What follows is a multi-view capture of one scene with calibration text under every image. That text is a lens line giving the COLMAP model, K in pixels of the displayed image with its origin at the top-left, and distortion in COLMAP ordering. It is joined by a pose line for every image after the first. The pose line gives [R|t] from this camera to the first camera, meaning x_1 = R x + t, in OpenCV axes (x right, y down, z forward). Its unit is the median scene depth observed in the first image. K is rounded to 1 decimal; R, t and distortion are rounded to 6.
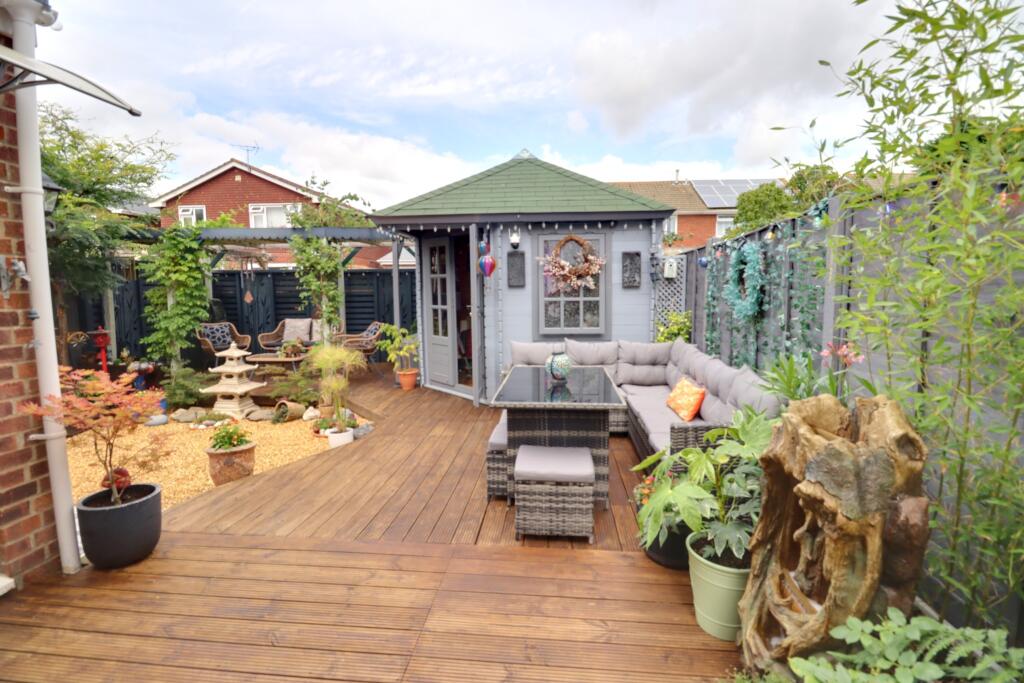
lens RADIAL K [[475.9, 0, 523.2], [0, 475.9, 333.2], [0, 0, 1]] dist [0.001294, -0.012690]
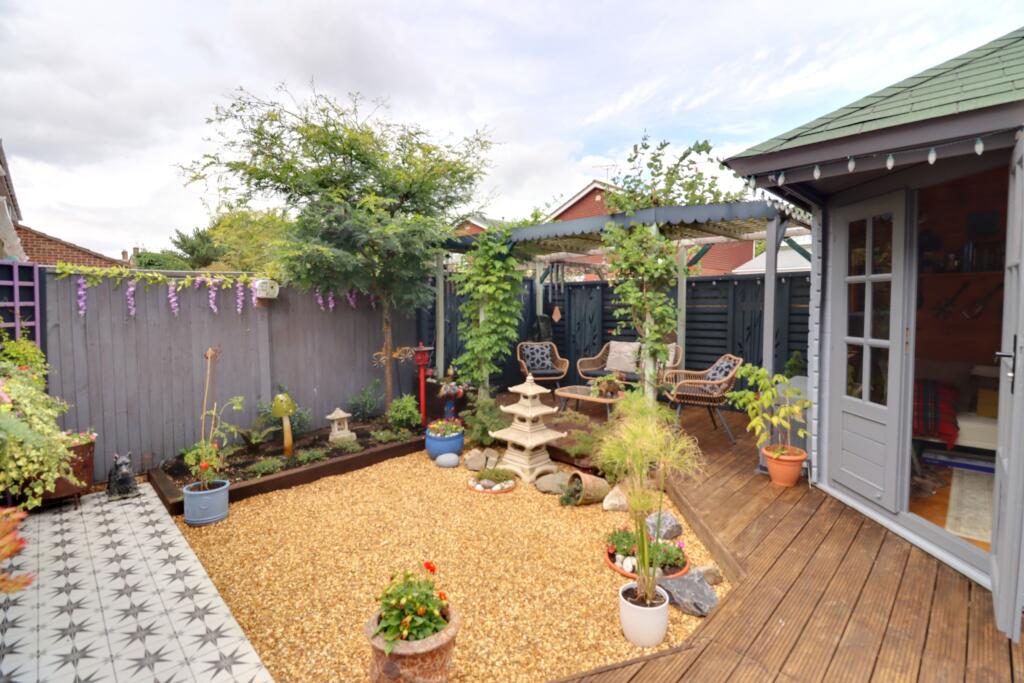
lens RADIAL K [[475.9, 0, 523.2], [0, 475.9, 333.2], [0, 0, 1]] dist [0.001294, -0.012690]
pose [[0.761521, 0.042341, -0.646755, -0.129297], [-0.061803, 0.998061, -0.007429, -0.037724], [0.645186, 0.045629, 0.762662, 0.398079]]
